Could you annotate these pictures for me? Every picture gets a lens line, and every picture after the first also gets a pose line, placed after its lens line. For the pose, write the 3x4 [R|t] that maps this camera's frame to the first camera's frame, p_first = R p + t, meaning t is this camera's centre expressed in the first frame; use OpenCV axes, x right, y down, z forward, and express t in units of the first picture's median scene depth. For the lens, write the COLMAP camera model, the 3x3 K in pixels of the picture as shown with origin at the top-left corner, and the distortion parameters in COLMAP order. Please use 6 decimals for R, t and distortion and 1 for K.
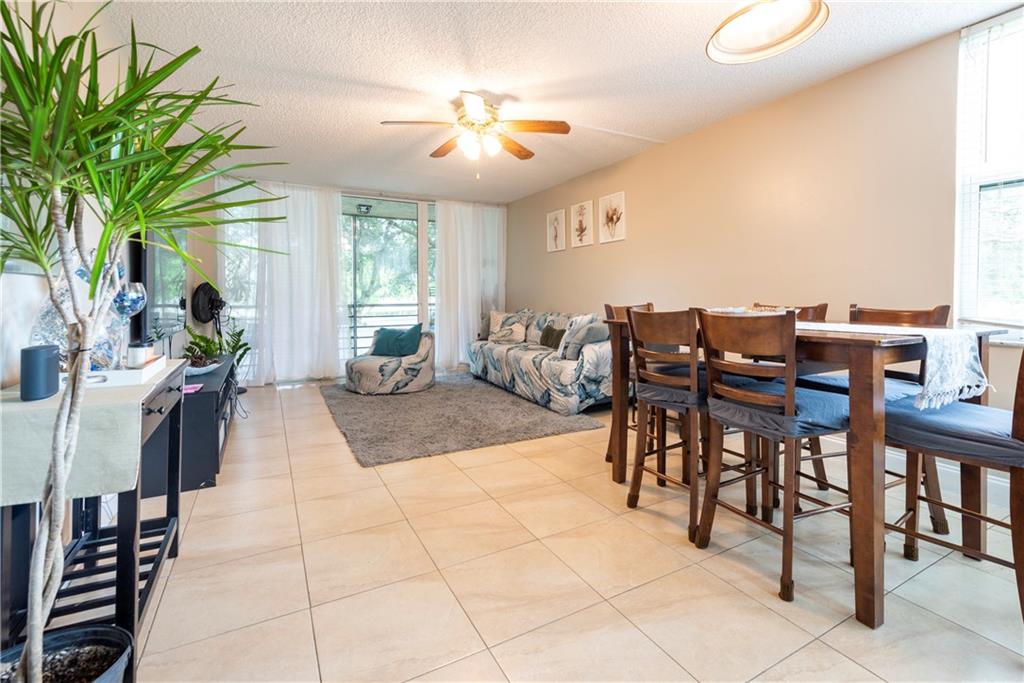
lens RADIAL K [[449.4, 0, 512.0], [0, 449.4, 341.5], [0, 0, 1]] dist [0.001793, 0.000282]
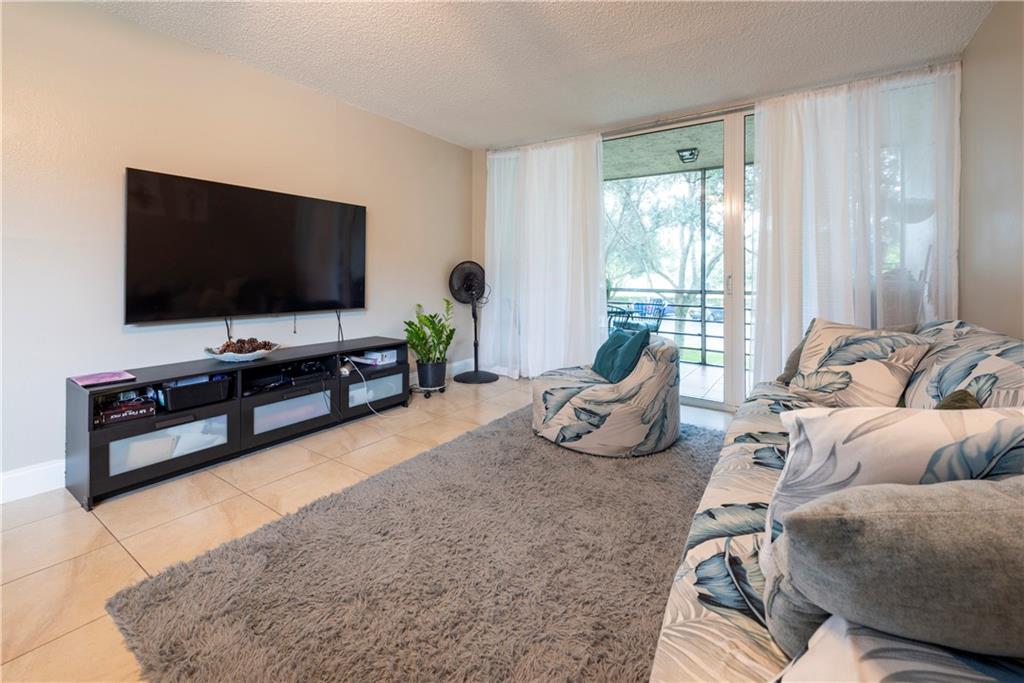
lens RADIAL K [[428.5, 0, 511.7], [0, 428.5, 272.3], [0, 0, 1]] dist [0.000950, 0.000072]
pose [[0.465052, 0.003265, -0.885277, 0.190934], [-0.100087, 0.993776, -0.048913, -0.070739], [0.879607, 0.111351, 0.462484, 0.651014]]
